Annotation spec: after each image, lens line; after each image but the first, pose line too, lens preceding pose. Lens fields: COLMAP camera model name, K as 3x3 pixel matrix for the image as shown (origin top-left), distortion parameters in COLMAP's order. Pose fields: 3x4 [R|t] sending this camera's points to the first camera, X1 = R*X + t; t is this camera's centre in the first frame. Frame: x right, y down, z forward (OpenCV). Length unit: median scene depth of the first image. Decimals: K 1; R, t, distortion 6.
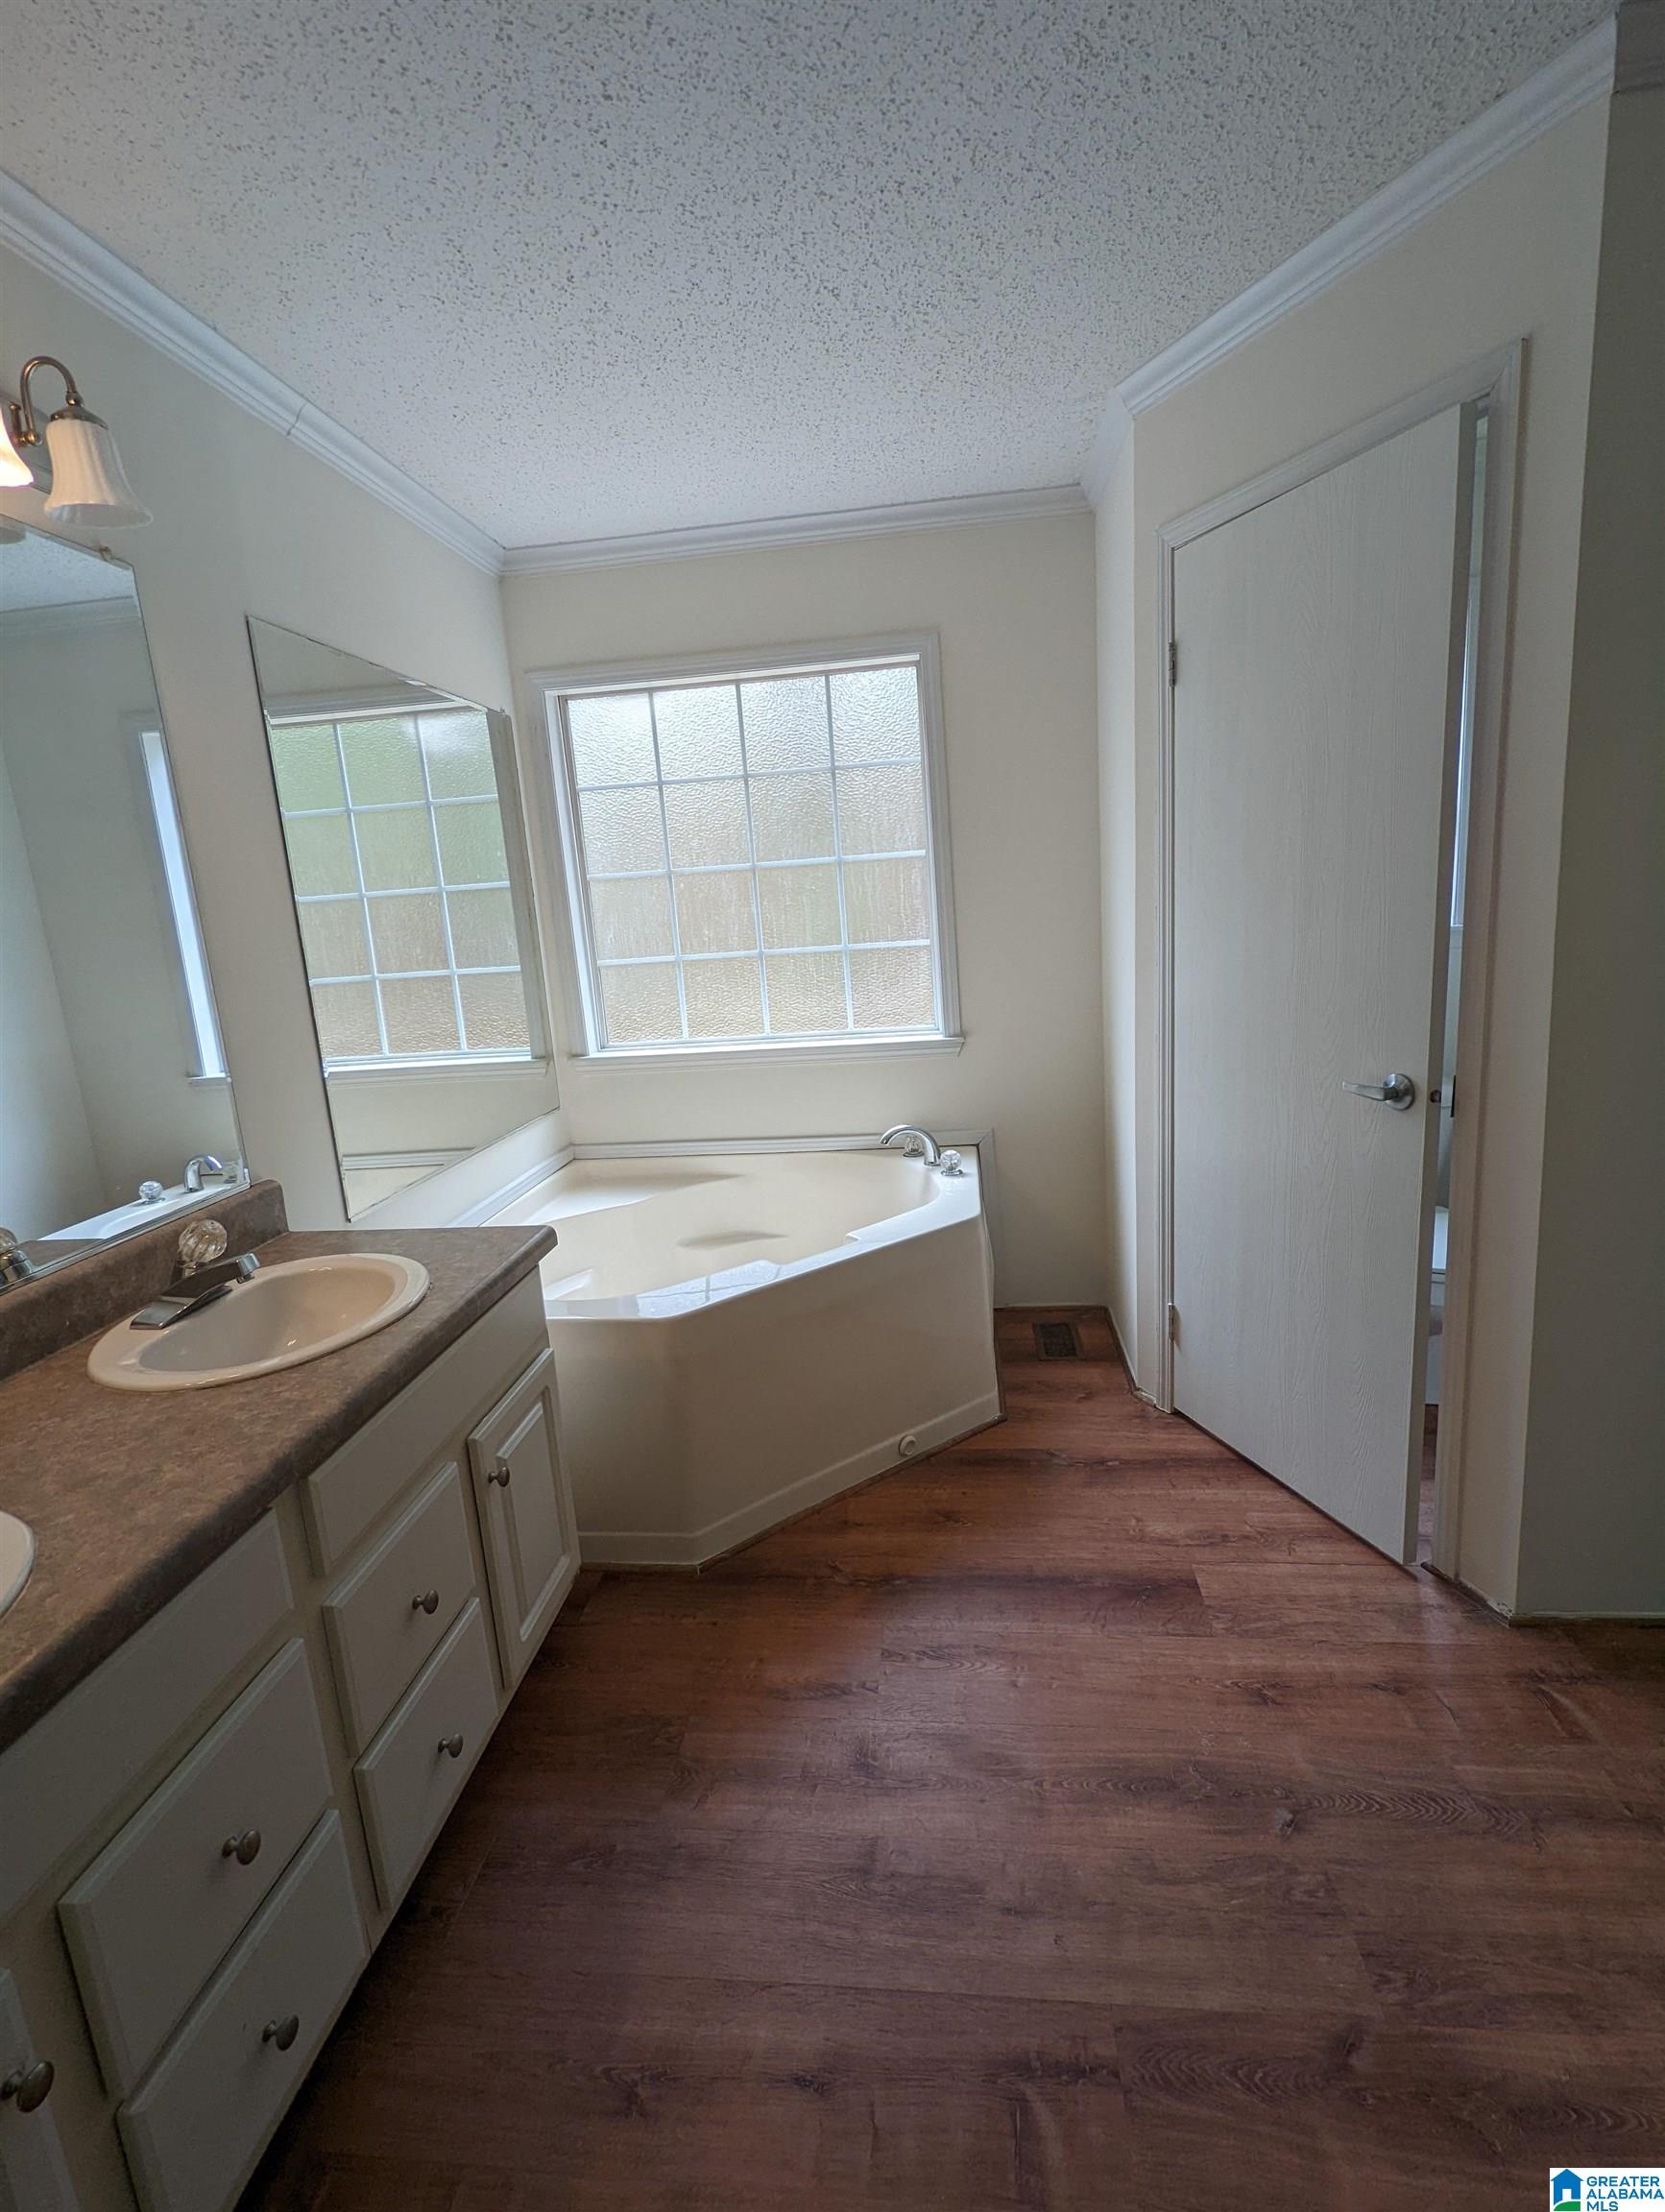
lens RADIAL K [[1047.1, 0, 831.4], [0, 1047.1, 1111.2], [0, 0, 1]] dist [0.000788, -0.002311]
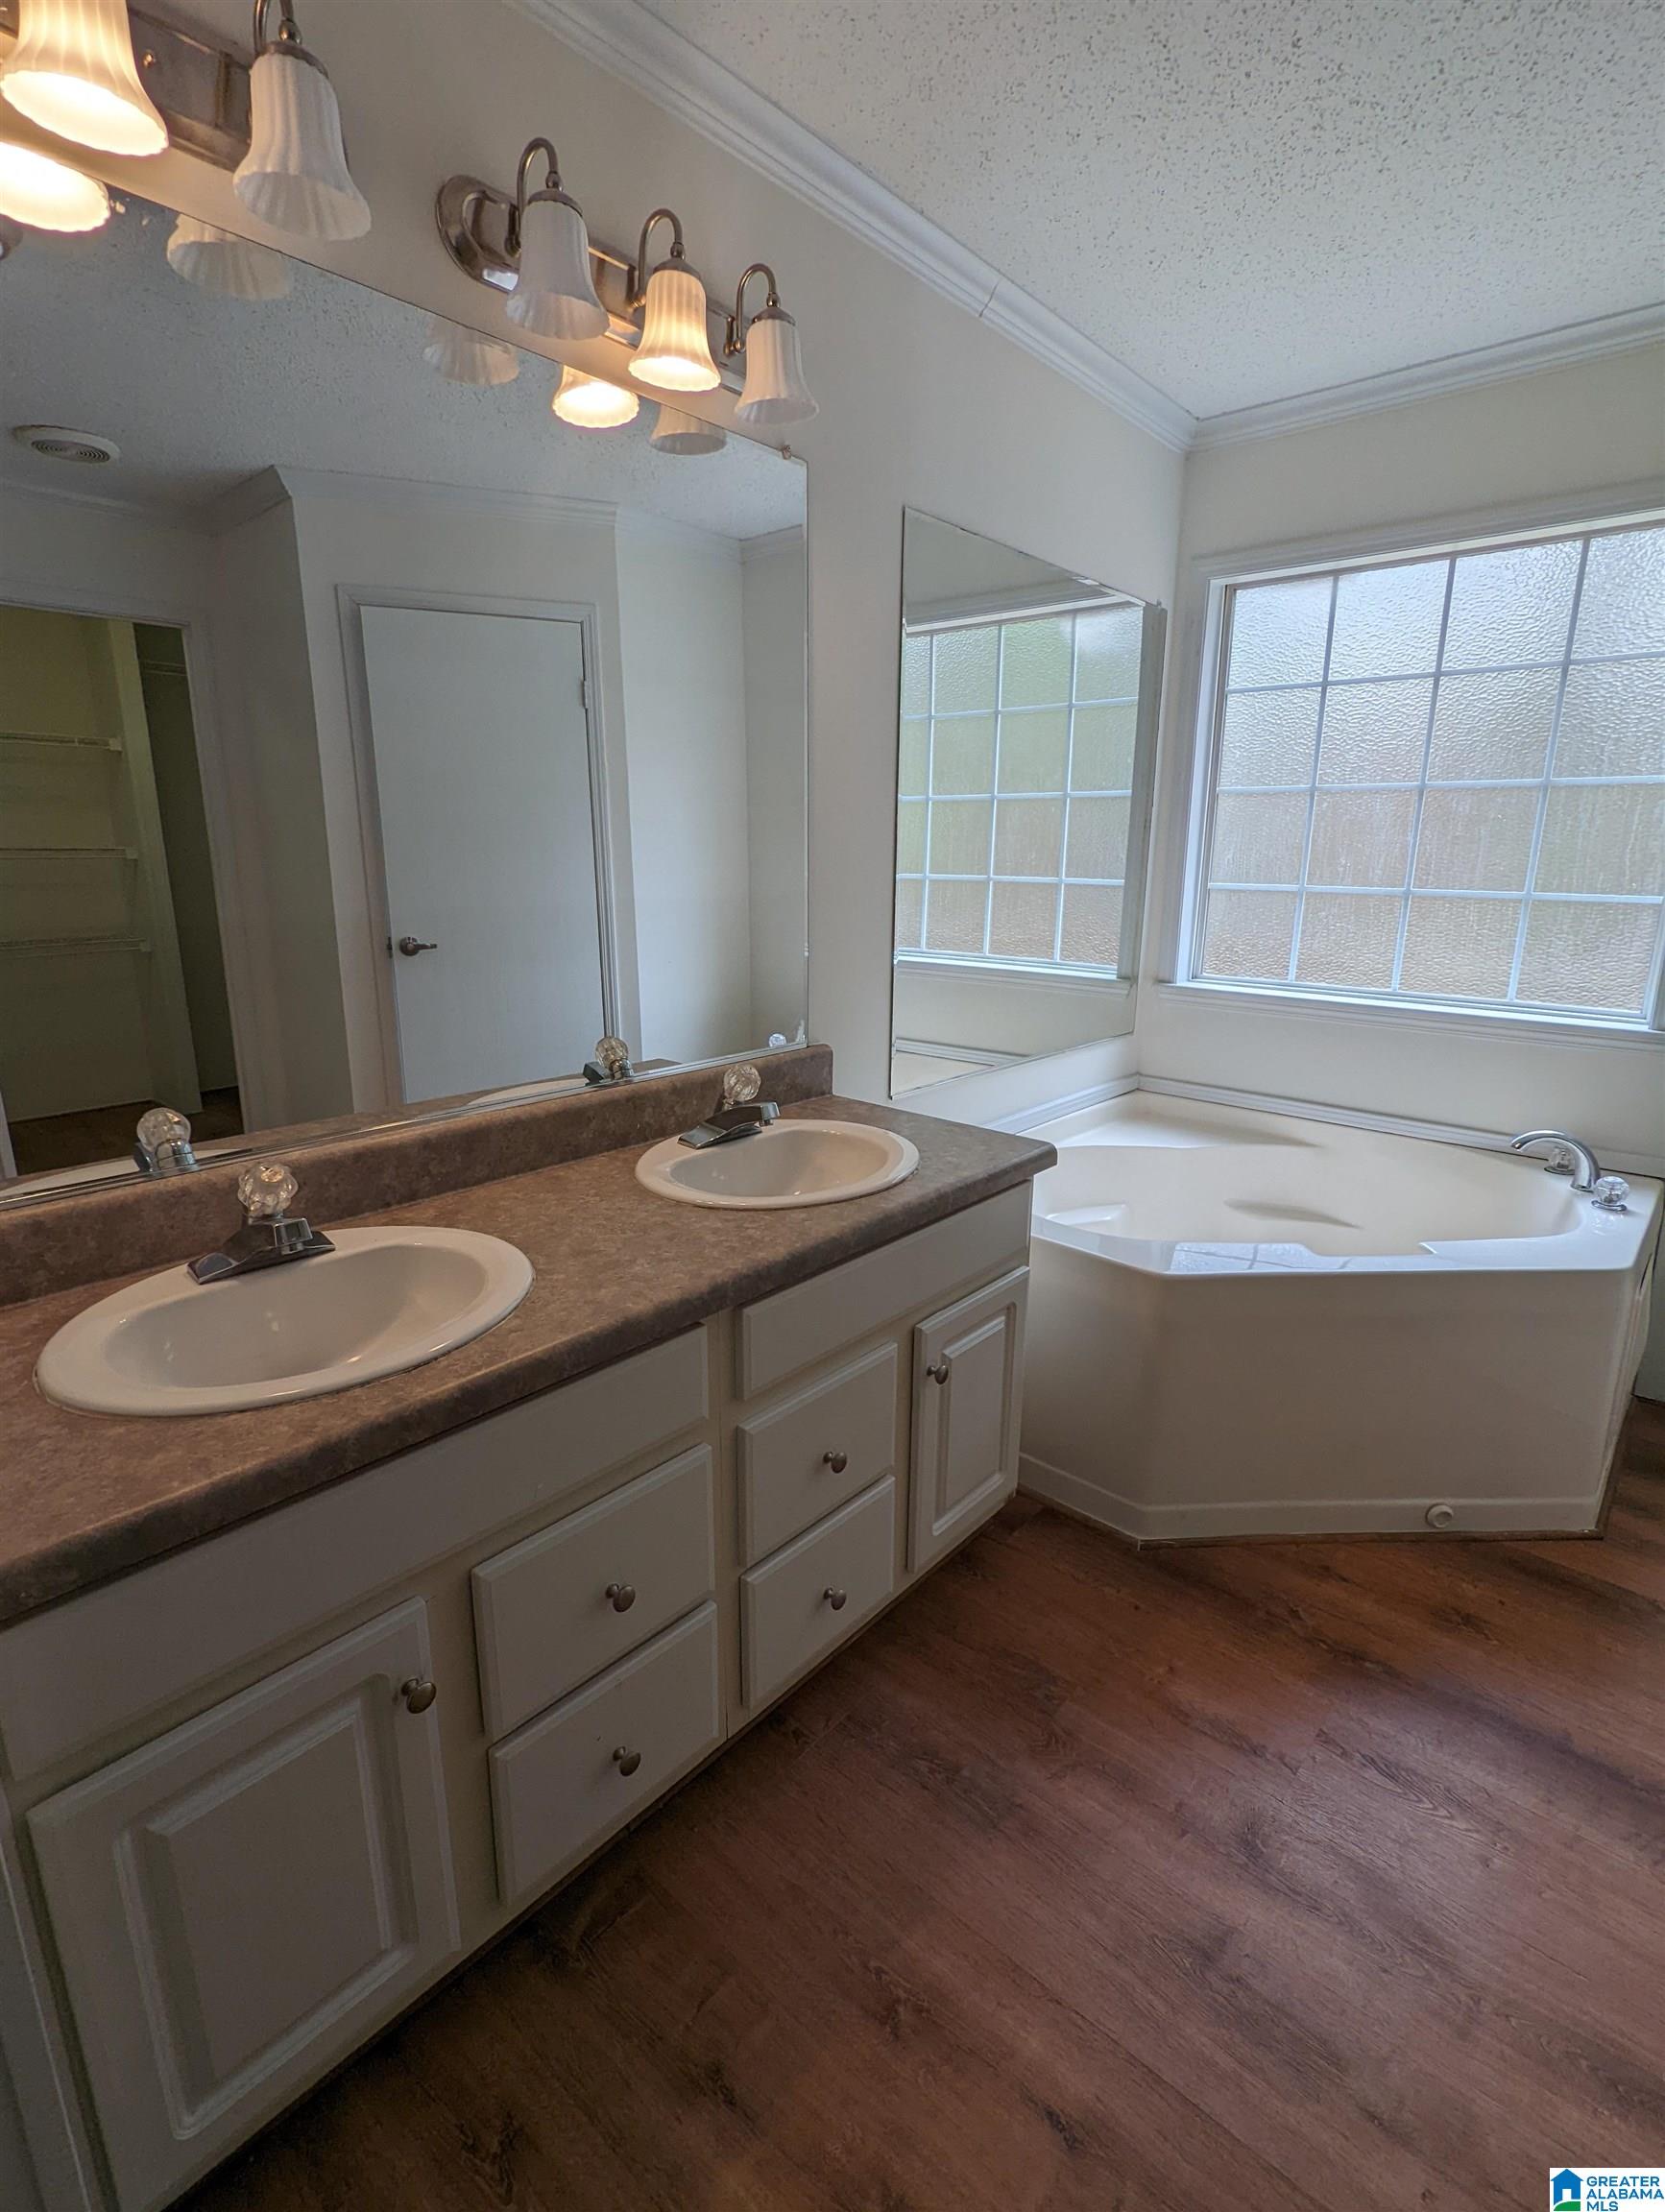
lens RADIAL K [[1047.1, 0, 833.0], [0, 1047.1, 1112.3], [0, 0, 1]] dist [0.000788, -0.002311]
pose [[0.818940, 0.214308, -0.532362, 0.069700], [-0.177976, 0.976761, 0.119423, 0.003294], [0.545584, -0.003053, 0.838050, 0.091845]]
